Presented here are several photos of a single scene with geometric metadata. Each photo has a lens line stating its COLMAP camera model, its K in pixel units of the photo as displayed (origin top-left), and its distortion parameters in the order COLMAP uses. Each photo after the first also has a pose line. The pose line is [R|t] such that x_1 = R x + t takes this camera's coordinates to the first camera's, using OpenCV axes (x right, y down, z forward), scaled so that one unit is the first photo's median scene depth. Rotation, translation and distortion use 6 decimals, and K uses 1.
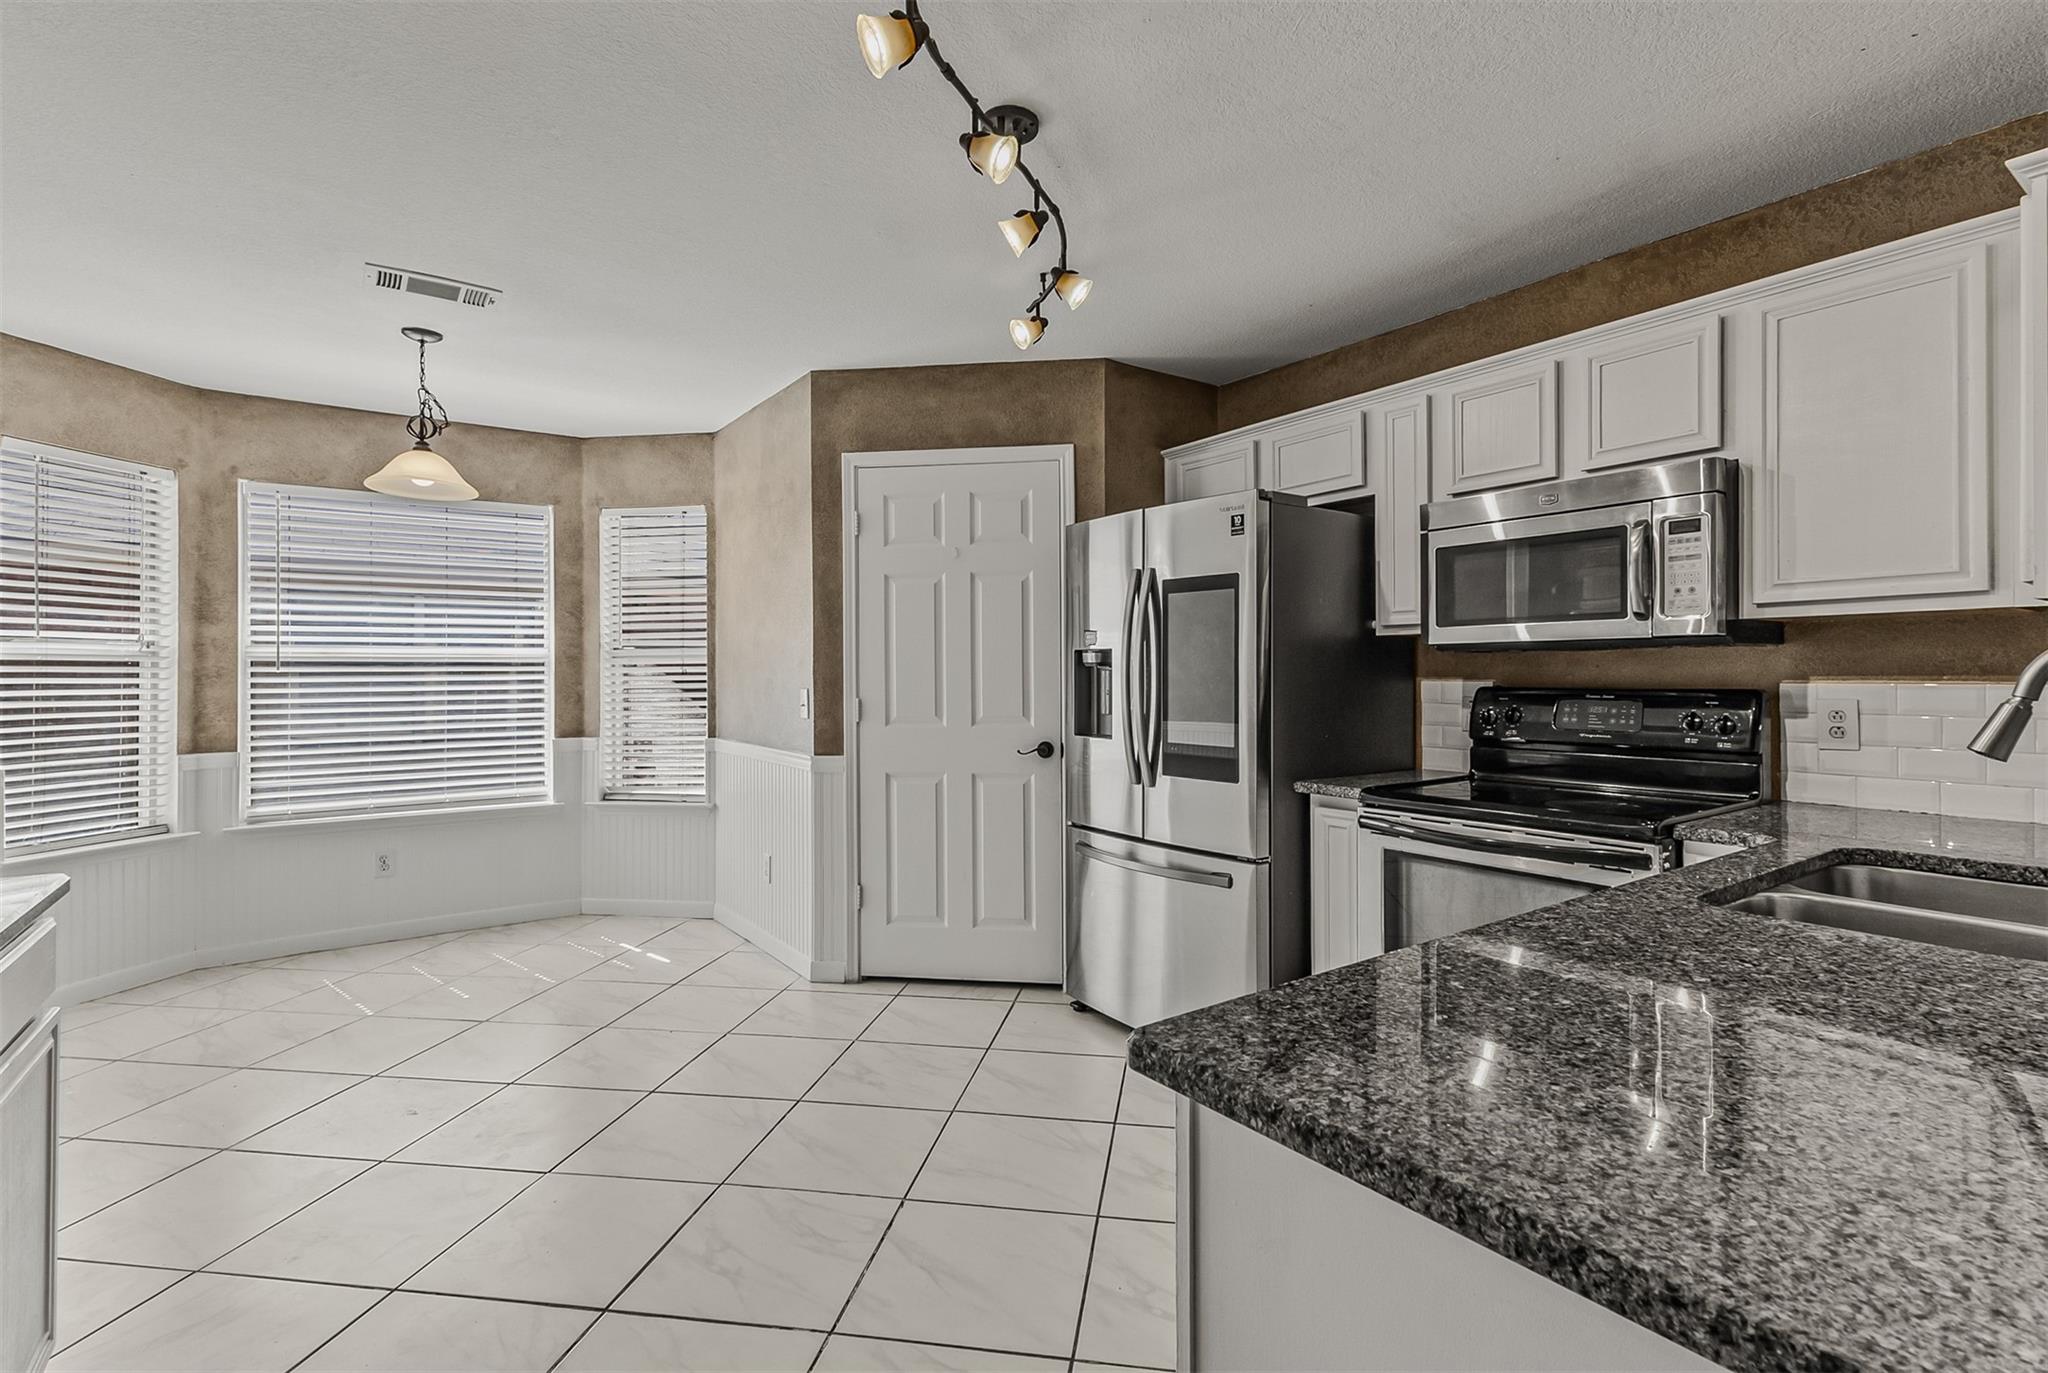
lens RADIAL K [[946.7, 0, 1027.8], [0, 946.7, 676.0], [0, 0, 1]] dist [0.015724, 0.000245]
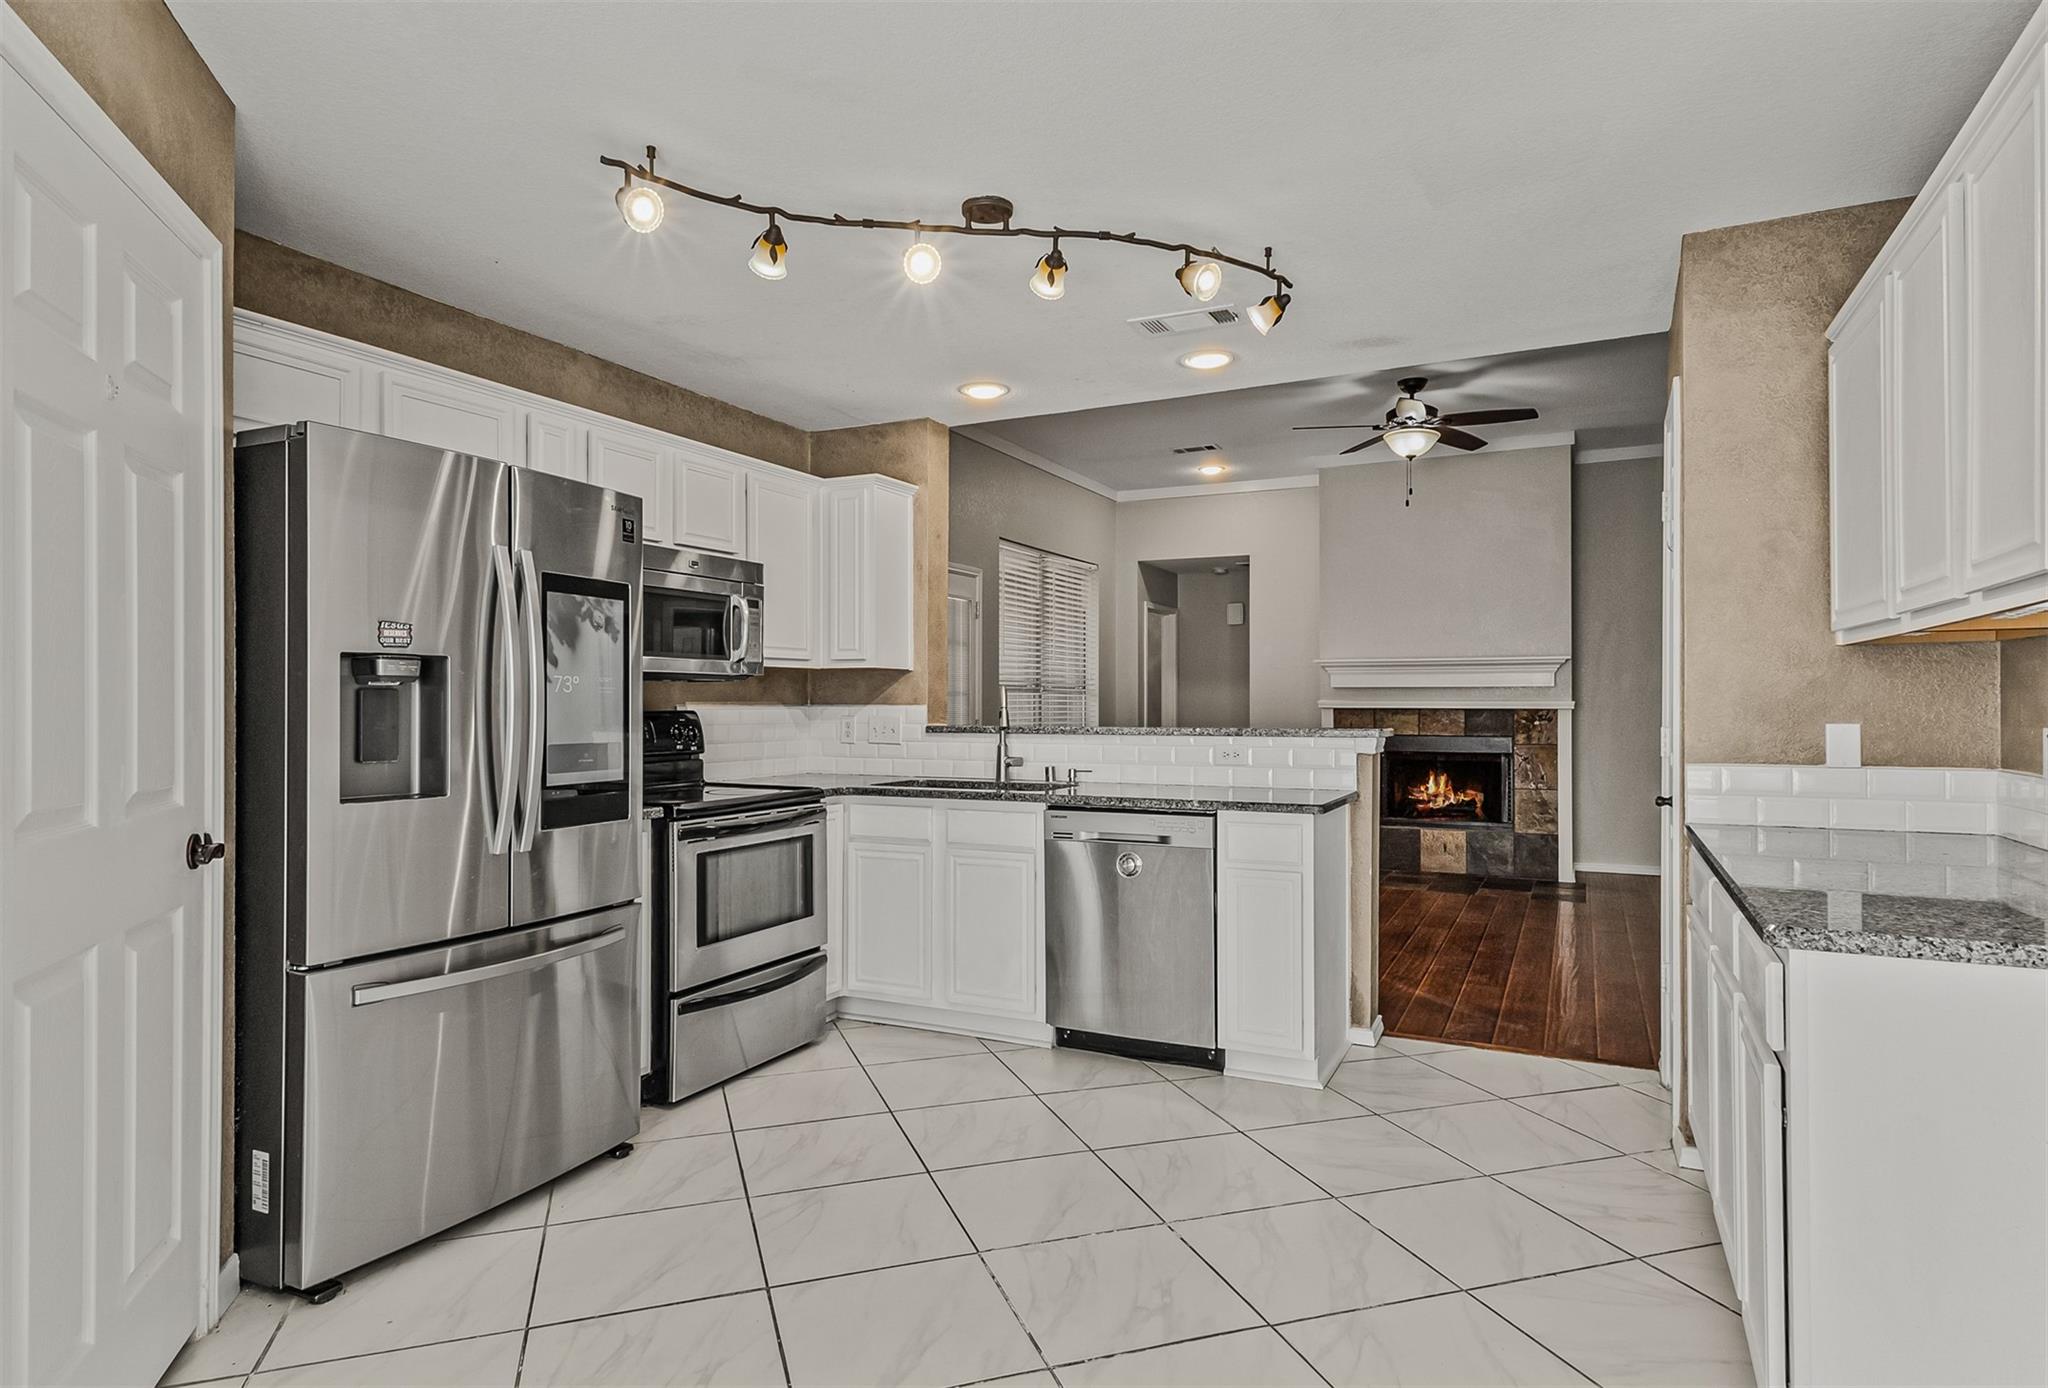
lens RADIAL K [[1131.8, 0, 1017.1], [0, 1131.8, 699.8], [0, 0, 1]] dist [0.004160, 0.000554]
pose [[-0.469725, 0.010842, 0.882746, -0.728507], [0.006838, 0.999939, -0.008643, 0.010789], [-0.882786, 0.001976, -0.469771, 0.953821]]
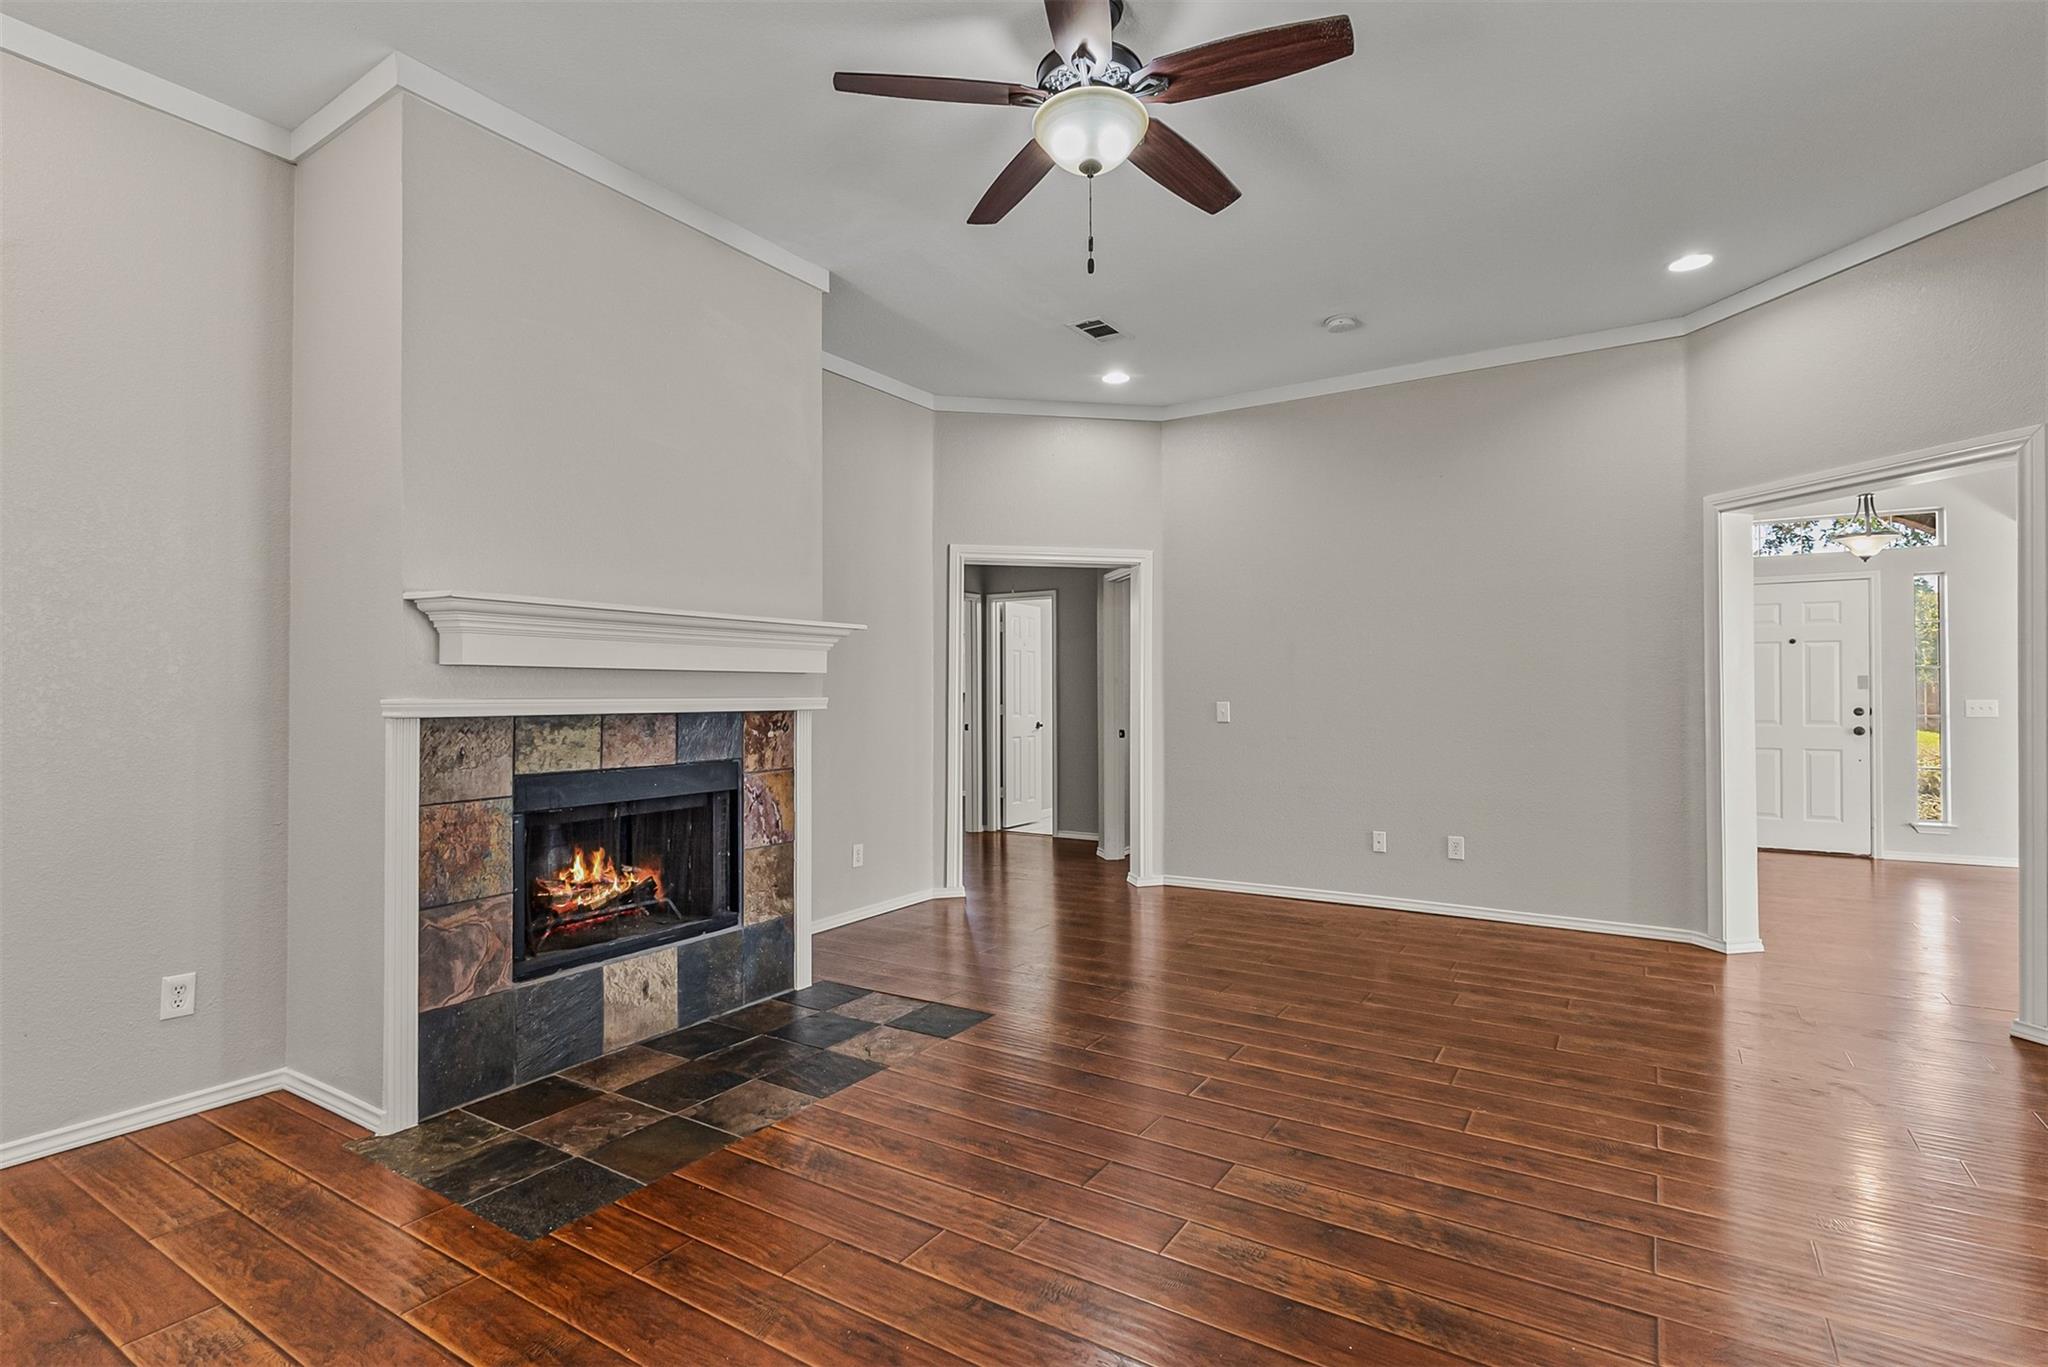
lens RADIAL K [[1008.1, 0, 1020.1], [0, 1008.1, 678.7], [0, 0, 1]] dist [0.018534, 0.001009]
pose [[-0.926928, 0.006541, -0.375181, 0.948453], [0.010476, 0.999909, -0.008449, -0.007956], [0.375092, -0.011761, -0.926913, 0.204164]]
